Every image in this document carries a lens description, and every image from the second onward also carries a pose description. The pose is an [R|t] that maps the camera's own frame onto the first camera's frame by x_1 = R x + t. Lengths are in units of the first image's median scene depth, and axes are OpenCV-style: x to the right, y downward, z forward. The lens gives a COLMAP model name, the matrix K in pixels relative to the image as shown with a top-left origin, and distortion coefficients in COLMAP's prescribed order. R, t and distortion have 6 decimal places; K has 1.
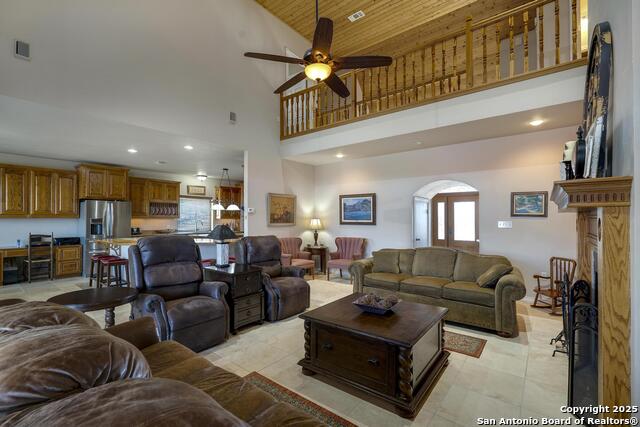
lens RADIAL K [[283.6, 0, 317.3], [0, 283.6, 215.5], [0, 0, 1]] dist [-0.003359, -0.000233]
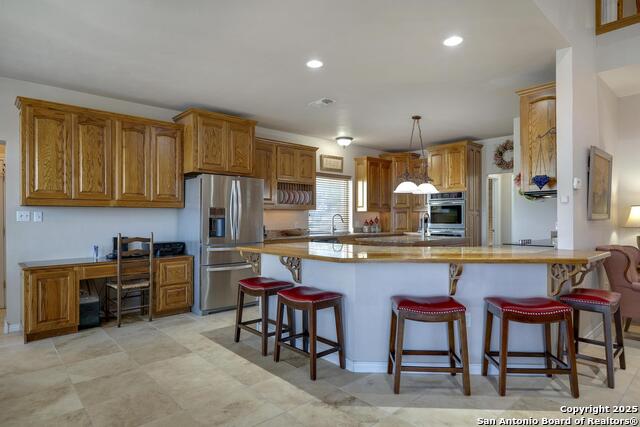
lens RADIAL K [[366.0, 0, 313.4], [0, 366.0, 213.7], [0, 0, 1]] dist [-0.005748, 0.002982]
pose [[0.985696, -0.004020, -0.168487, -0.475975], [0.004422, 0.999988, 0.002011, 0.020875], [0.168476, -0.002727, 0.985702, 0.334799]]
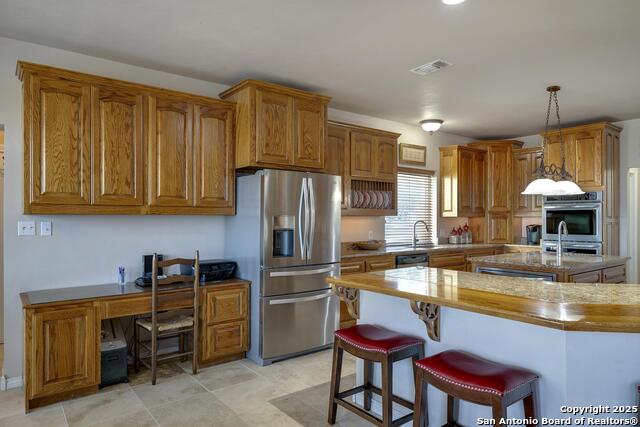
lens RADIAL K [[409.1, 0, 314.5], [0, 409.1, 213.5], [0, 0, 1]] dist [0.003546, 0.003031]
pose [[0.970462, 0.000498, -0.241254, -0.597193], [0.000522, 0.999991, 0.004162, 0.004523], [0.241254, -0.004164, 0.970453, 0.455678]]
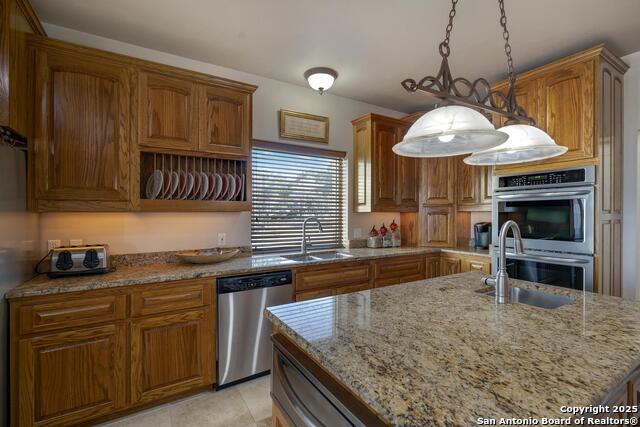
lens RADIAL K [[289.9, 0, 313.9], [0, 289.9, 214.5], [0, 0, 1]] dist [-0.002852, 0.000923]
pose [[0.936847, 0.000224, -0.349740, -0.421261], [0.007159, 0.999778, 0.019819, 0.010035], [0.349667, -0.021072, 0.936637, 0.971116]]
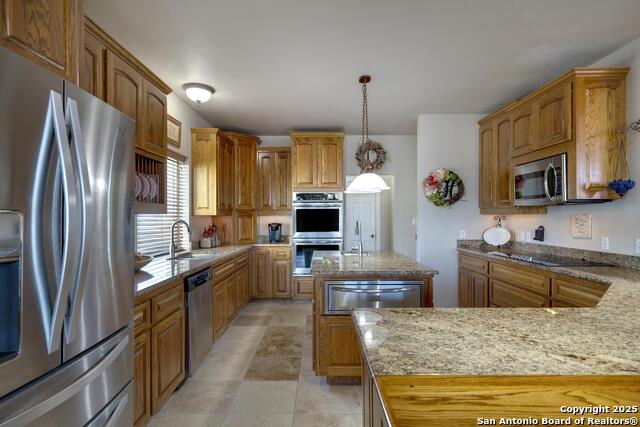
lens RADIAL K [[337.0, 0, 321.6], [0, 337.0, 215.6], [0, 0, 1]] dist [-0.017626, 0.001602]
pose [[0.781673, 0.001906, 0.623685, -0.752032], [-0.009124, 0.999923, 0.008380, 0.009314], [-0.623621, -0.012241, 0.781631, 0.830717]]
